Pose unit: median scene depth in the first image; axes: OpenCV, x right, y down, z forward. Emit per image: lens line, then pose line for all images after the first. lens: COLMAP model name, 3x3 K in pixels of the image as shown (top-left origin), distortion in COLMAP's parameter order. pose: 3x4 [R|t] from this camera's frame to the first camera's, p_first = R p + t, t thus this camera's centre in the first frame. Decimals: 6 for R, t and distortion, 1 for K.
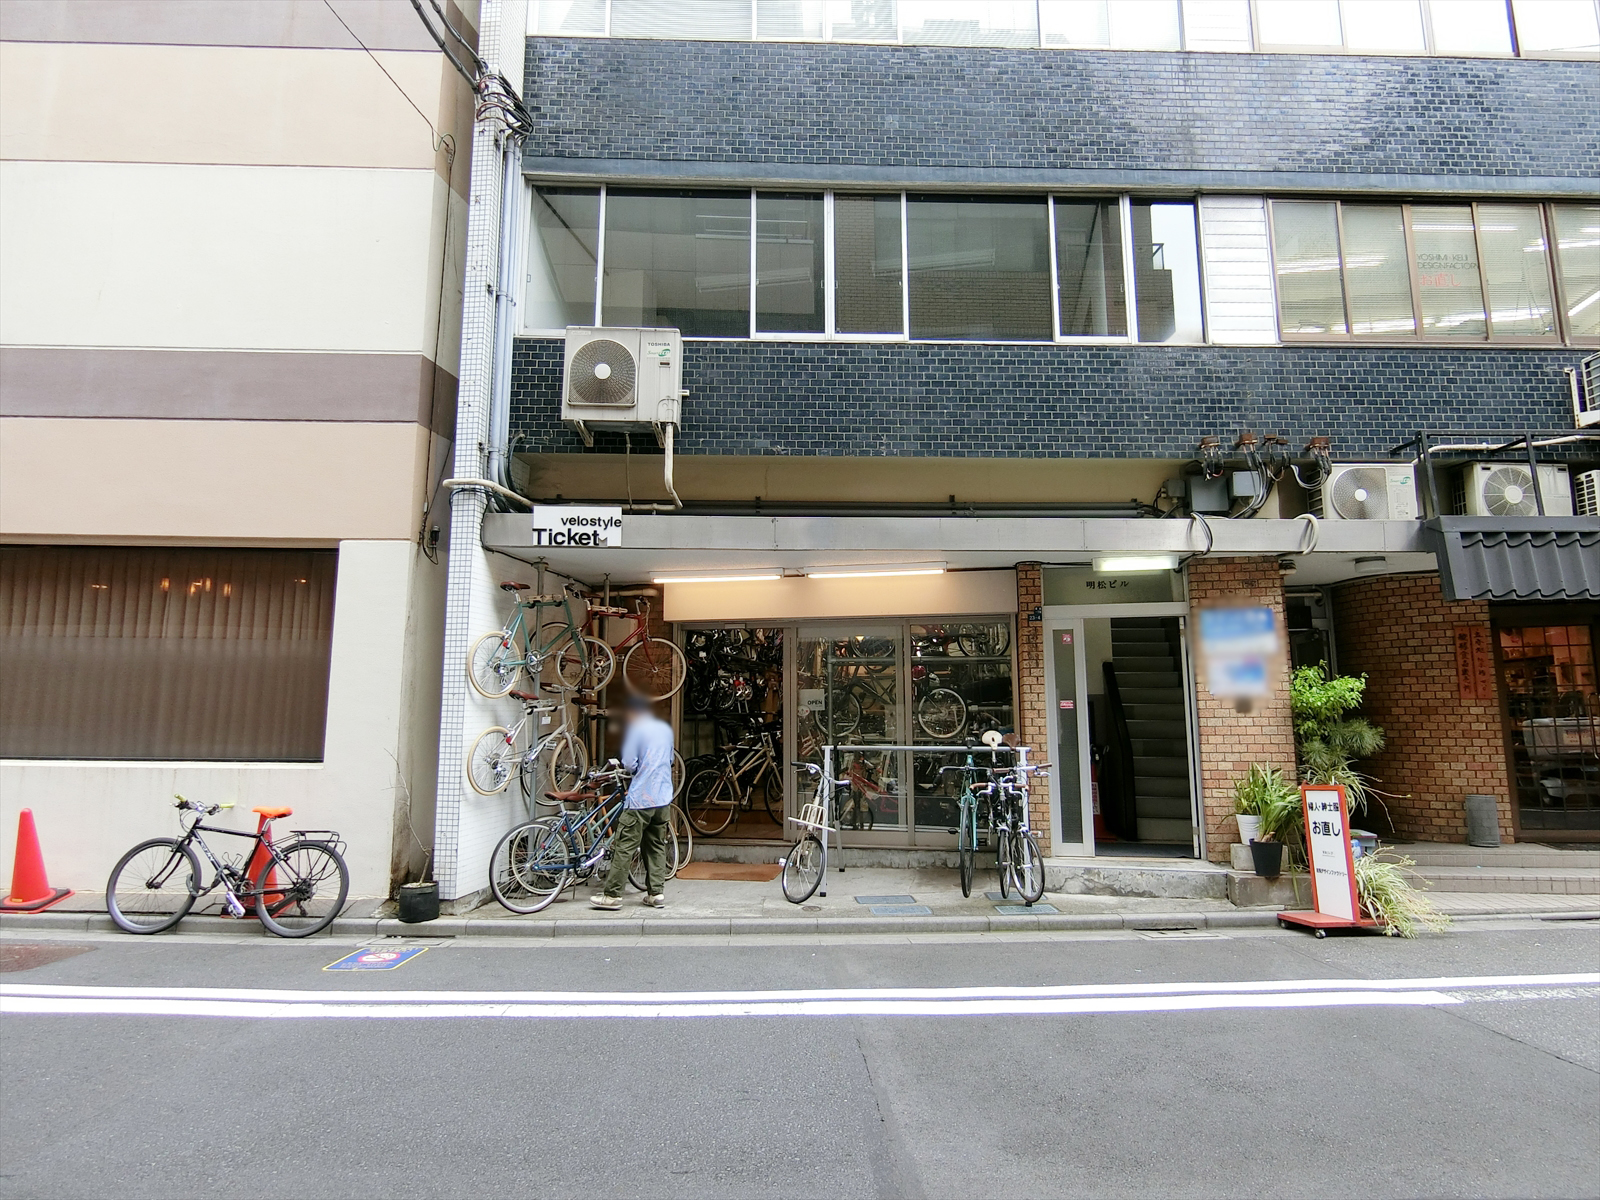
lens RADIAL K [[889.0, 0, 804.0], [0, 889.0, 592.3], [0, 0, 1]] dist [-0.003857, -0.001384]
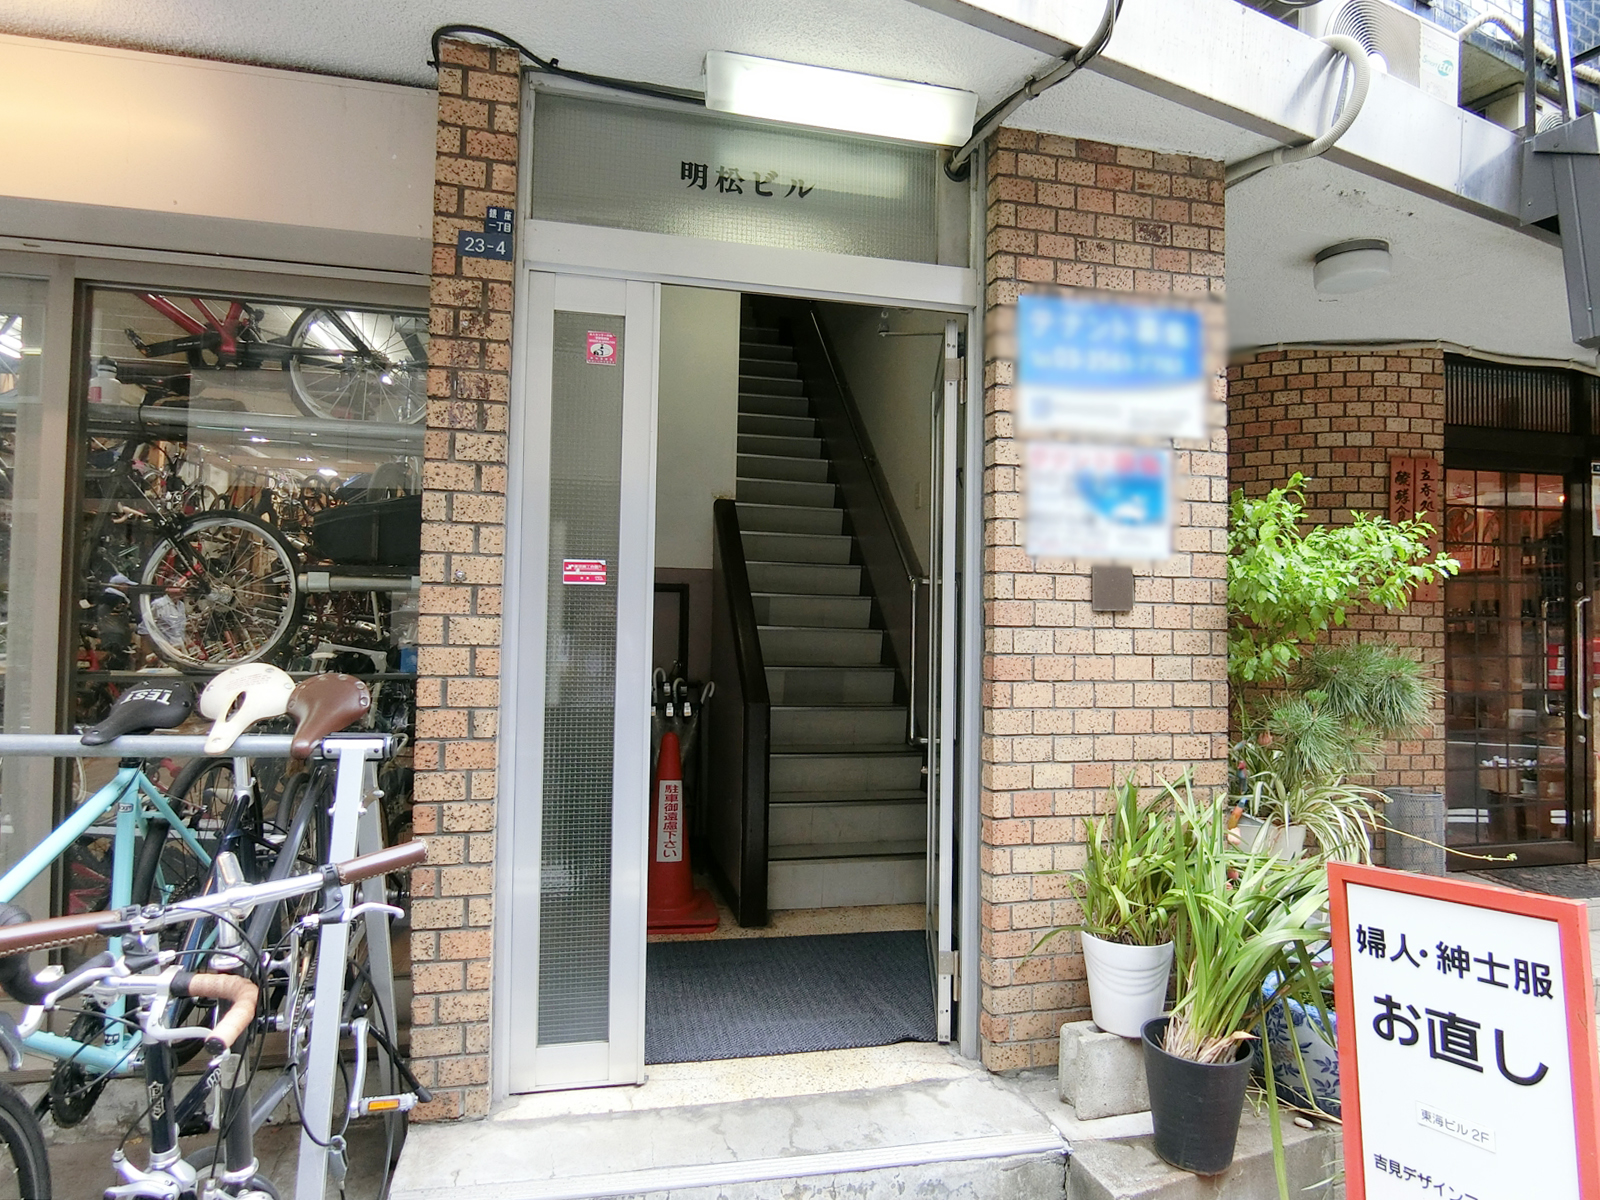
lens RADIAL K [[889.7, 0, 800.0], [0, 889.7, 600.0], [0, 0, 1]] dist [-0.003401, -0.000984]
pose [[0.912491, 0.031797, 0.407859, 0.252043], [-0.078895, 0.991937, 0.099175, 0.105458], [-0.401418, -0.122674, 0.907643, 0.739243]]
